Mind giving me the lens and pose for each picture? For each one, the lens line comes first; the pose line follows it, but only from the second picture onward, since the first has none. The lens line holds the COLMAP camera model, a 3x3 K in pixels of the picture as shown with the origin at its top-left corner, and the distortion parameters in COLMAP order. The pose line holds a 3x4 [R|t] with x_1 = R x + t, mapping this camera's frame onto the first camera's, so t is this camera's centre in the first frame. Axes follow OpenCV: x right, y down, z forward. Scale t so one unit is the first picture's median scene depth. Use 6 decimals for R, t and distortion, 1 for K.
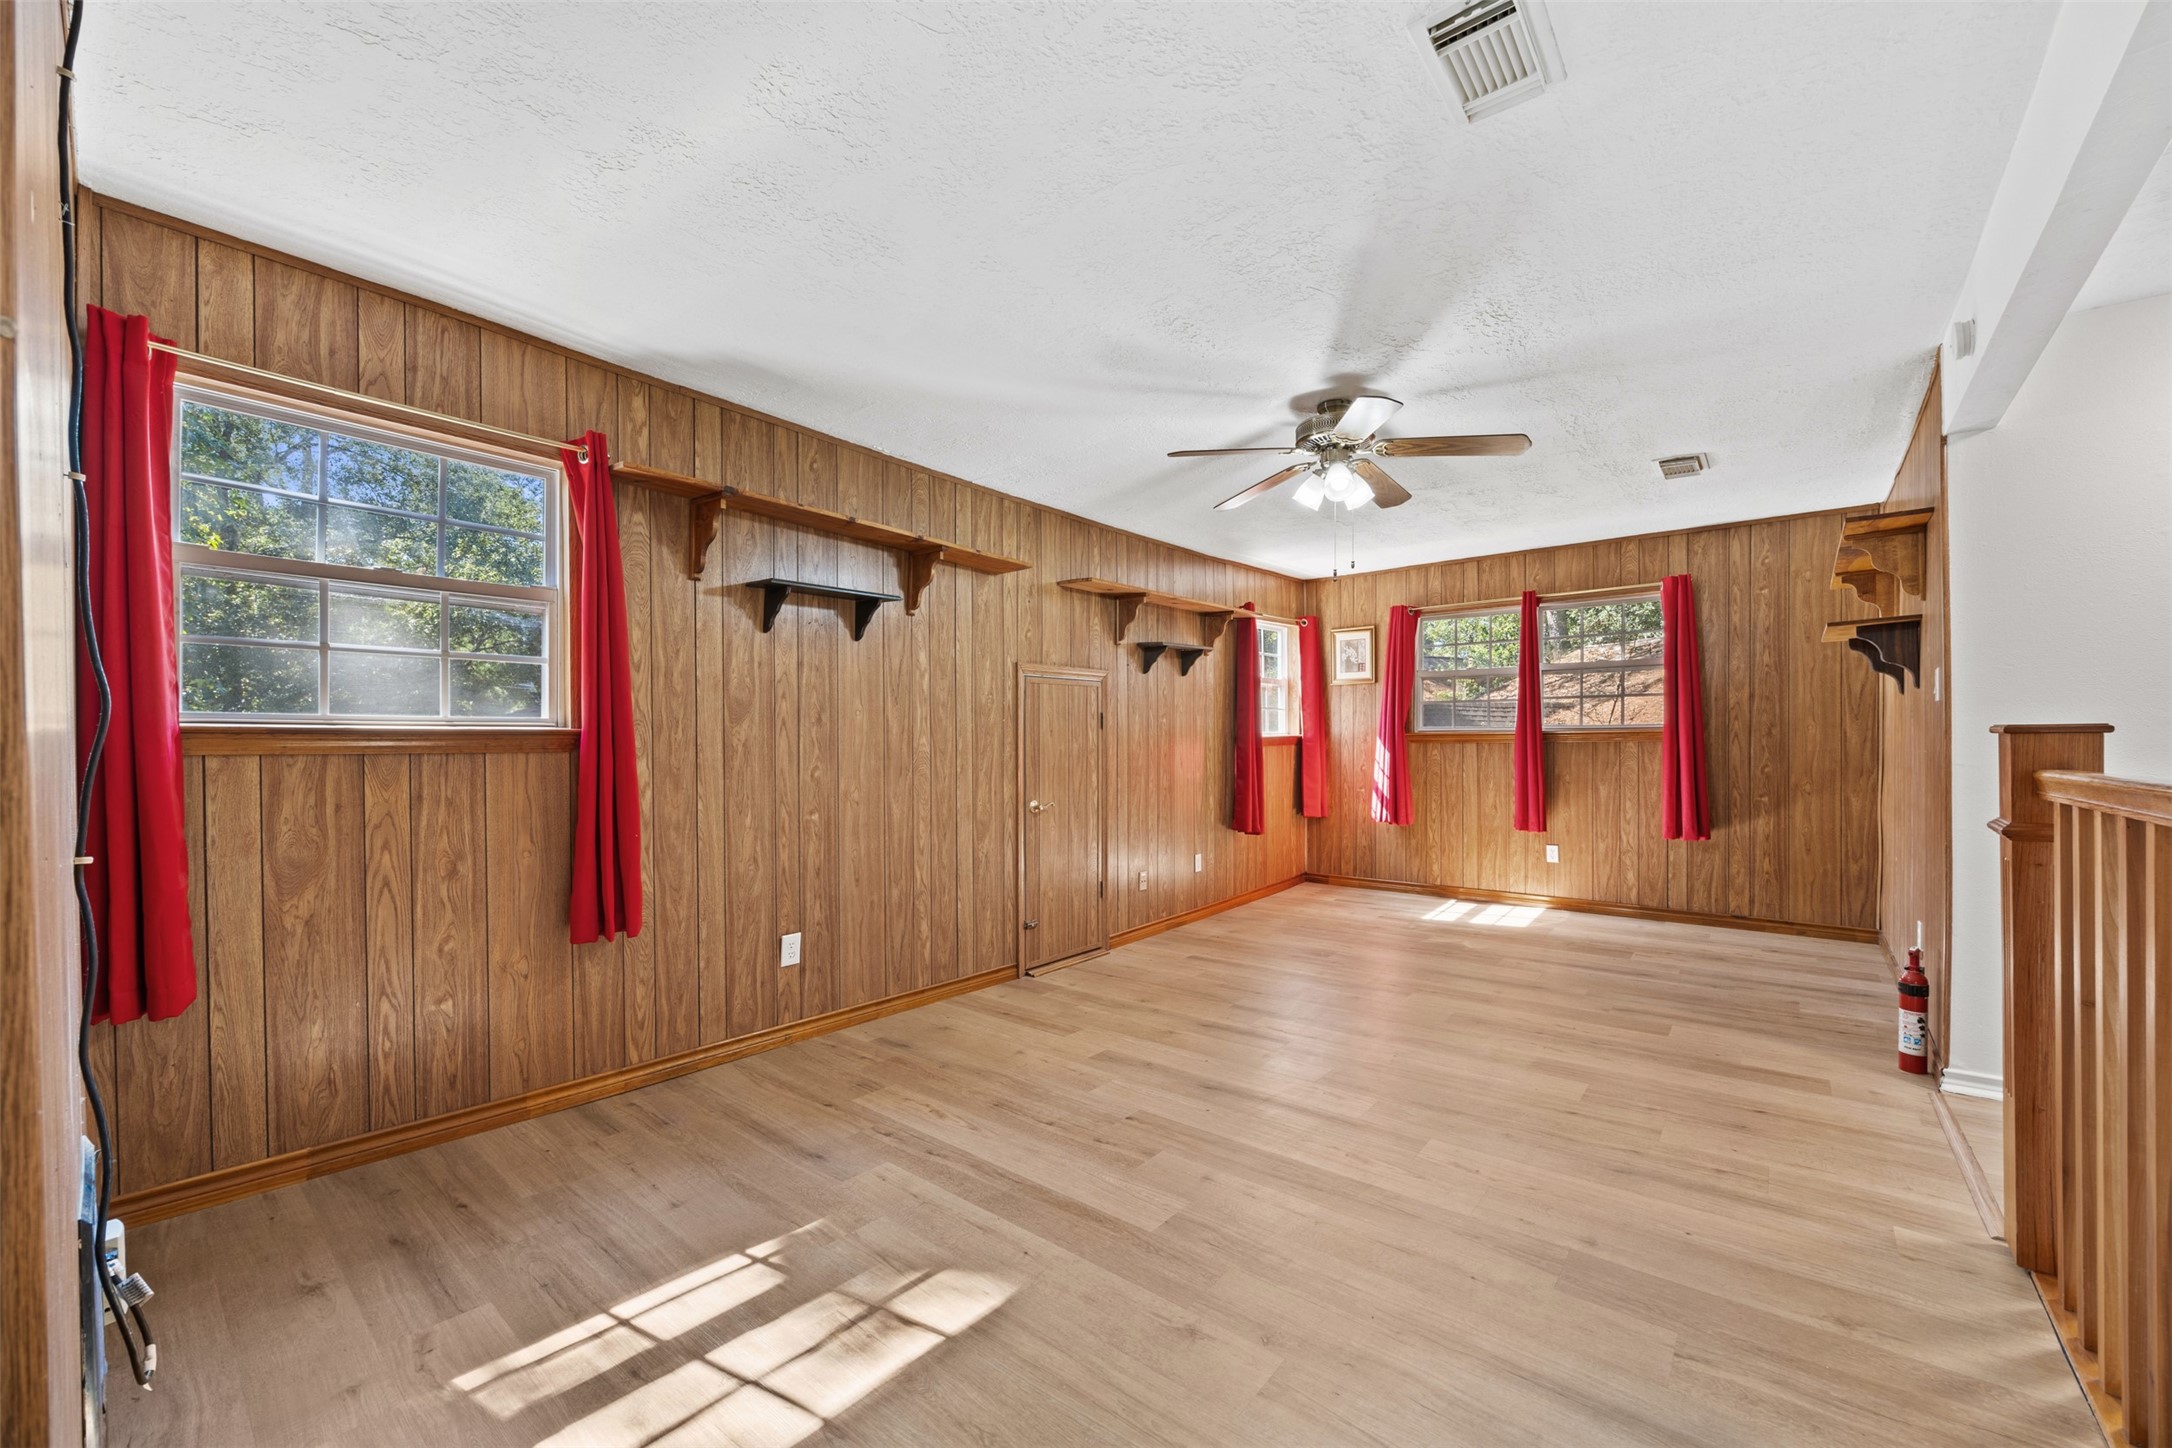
lens RADIAL K [[835.0, 0, 1091.9], [0, 835.0, 737.7], [0, 0, 1]] dist [-0.001135, -0.000131]
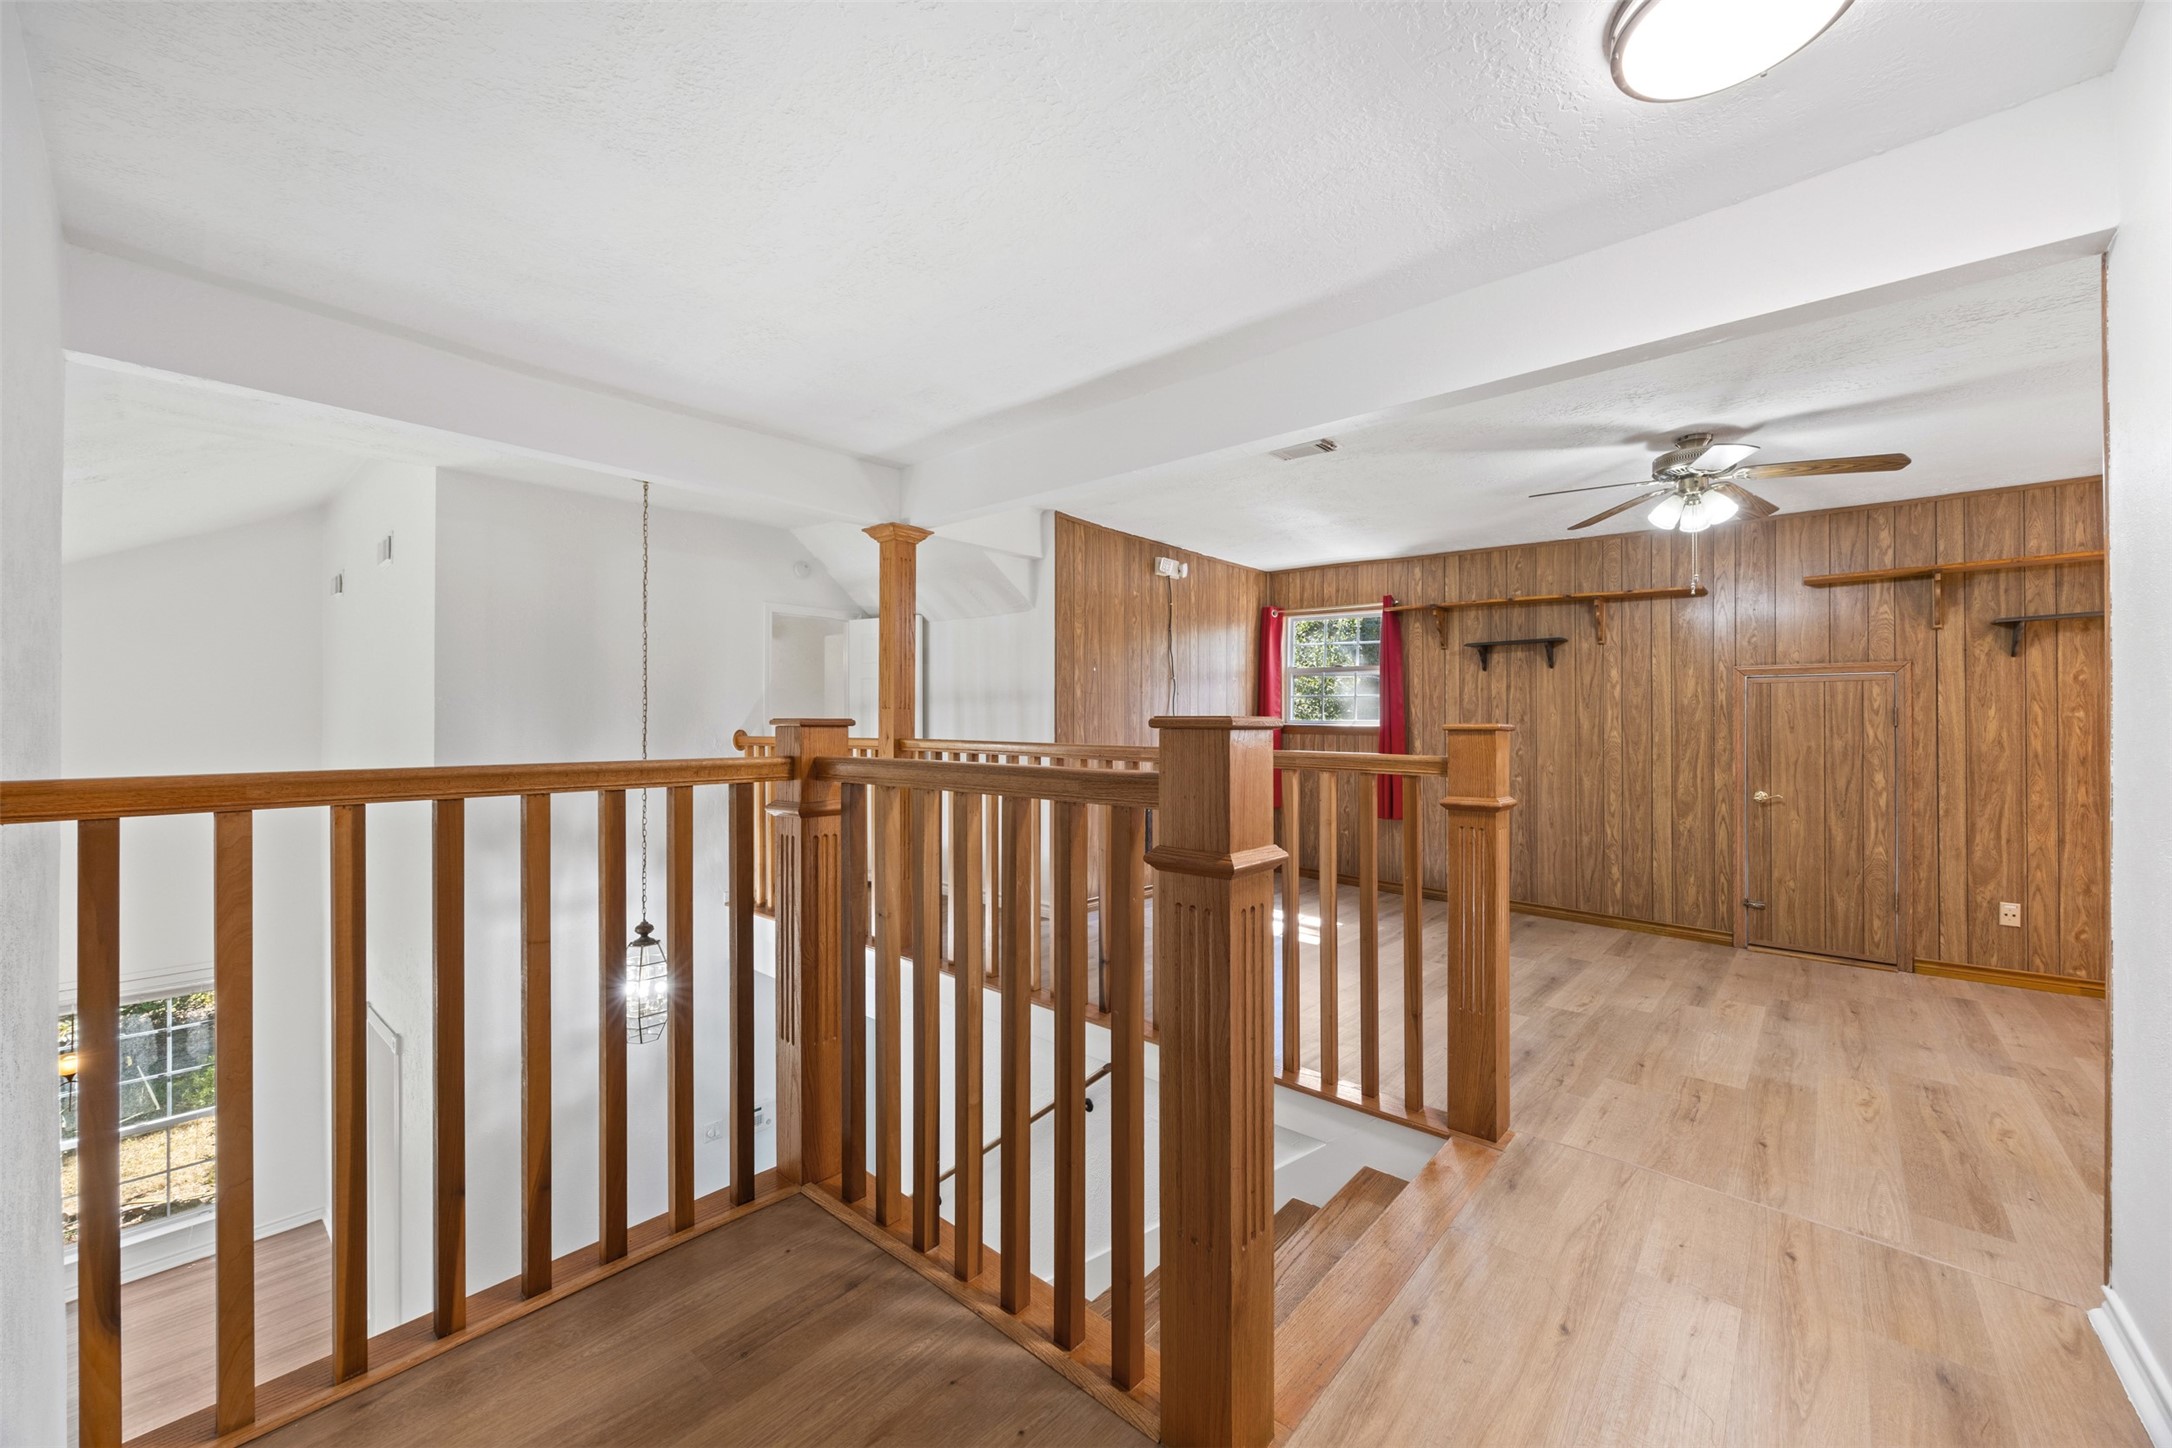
lens RADIAL K [[835.0, 0, 1094.2], [0, 835.0, 722.6], [0, 0, 1]] dist [-0.001135, -0.000131]
pose [[-0.029493, 0.004180, -0.999556, 1.294585], [-0.004313, 0.999981, 0.004309, -0.018969], [0.999556, 0.004438, -0.029475, 0.205456]]
